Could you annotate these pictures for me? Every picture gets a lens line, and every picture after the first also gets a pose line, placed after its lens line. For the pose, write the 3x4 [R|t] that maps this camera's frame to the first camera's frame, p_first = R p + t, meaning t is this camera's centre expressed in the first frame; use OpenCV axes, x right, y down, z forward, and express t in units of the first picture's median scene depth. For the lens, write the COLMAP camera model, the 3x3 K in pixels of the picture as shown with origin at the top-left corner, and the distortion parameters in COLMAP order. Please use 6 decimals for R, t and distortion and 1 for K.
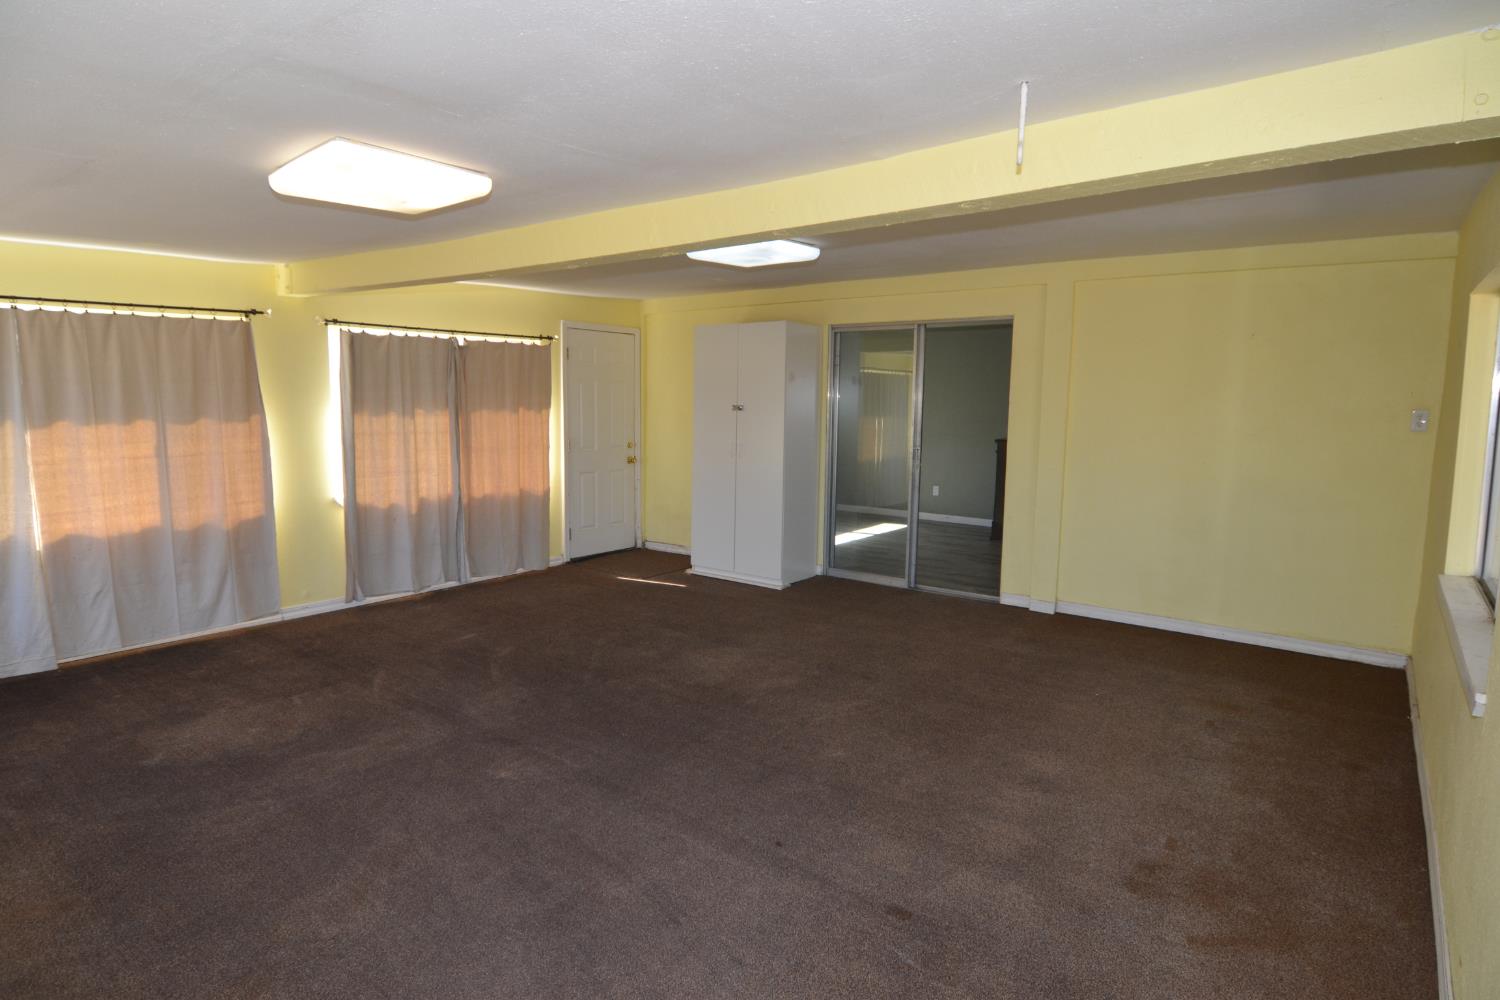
lens RADIAL K [[806.3, 0, 753.0], [0, 806.3, 498.6], [0, 0, 1]] dist [-0.006258, -0.020155]
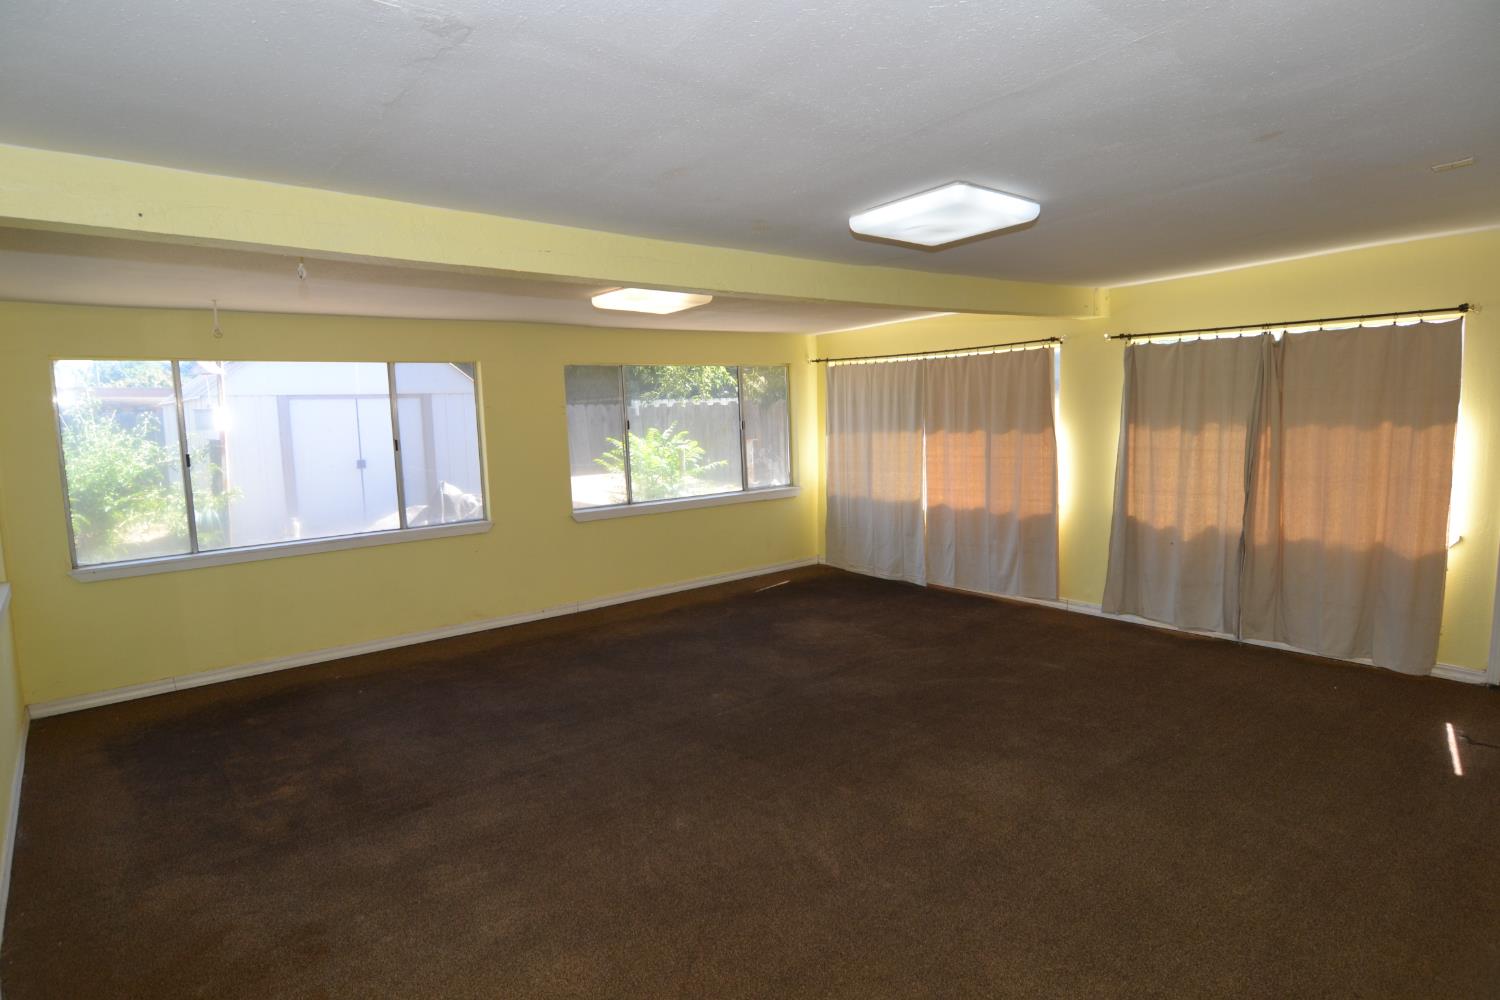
lens RADIAL K [[809.6, 0, 751.1], [0, 809.6, 500.8], [0, 0, 1]] dist [-0.006230, -0.010226]
pose [[-0.226535, 0.107454, -0.968058, 0.636799], [-0.095178, 0.986697, 0.131795, -0.113605], [0.969342, 0.121994, -0.213294, 0.846902]]
